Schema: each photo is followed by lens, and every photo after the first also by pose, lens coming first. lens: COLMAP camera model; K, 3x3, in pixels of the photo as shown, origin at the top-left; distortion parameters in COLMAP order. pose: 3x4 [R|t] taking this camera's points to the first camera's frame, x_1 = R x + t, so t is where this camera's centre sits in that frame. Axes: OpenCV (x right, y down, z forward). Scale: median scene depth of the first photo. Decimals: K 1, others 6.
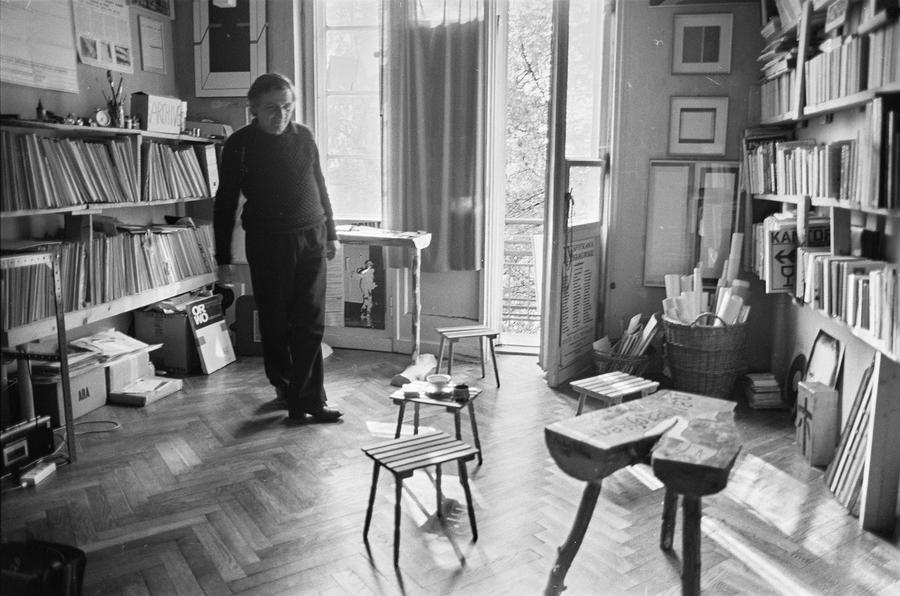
lens RADIAL K [[713.2, 0, 455.5], [0, 713.2, 302.1], [0, 0, 1]] dist [-0.106833, 0.117367]
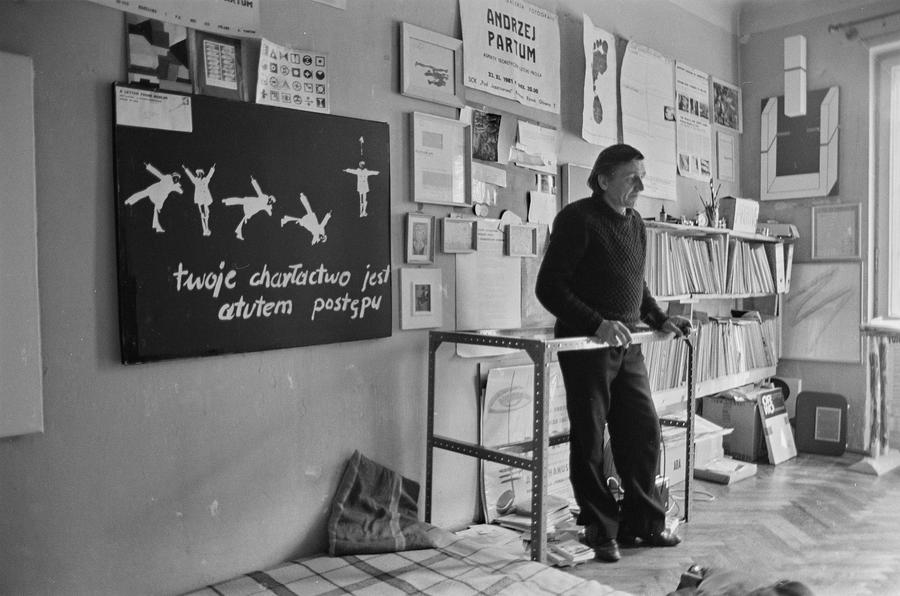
lens RADIAL K [[713.2, 0, 455.5], [0, 713.2, 302.1], [0, 0, 1]] dist [-0.106833, 0.117367]
pose [[0.820629, 0.004558, -0.571443, -0.166372], [-0.095782, 0.986919, -0.129676, 0.049837], [0.563377, 0.161150, 0.810331, -0.118686]]
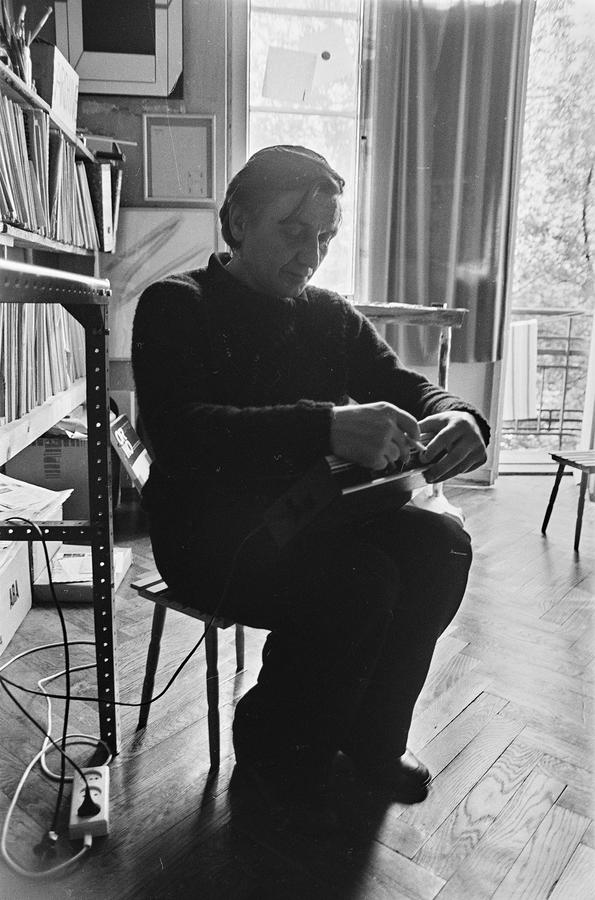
lens RADIAL K [[713.2, 0, 290.8], [0, 713.2, 456.7], [0, 0, 1]] dist [-0.106833, 0.117367]
pose [[0.962227, -0.051796, 0.267275, -0.415391], [0.040459, 0.998039, 0.047756, 0.011587], [-0.269224, -0.035138, 0.962436, 0.395241]]
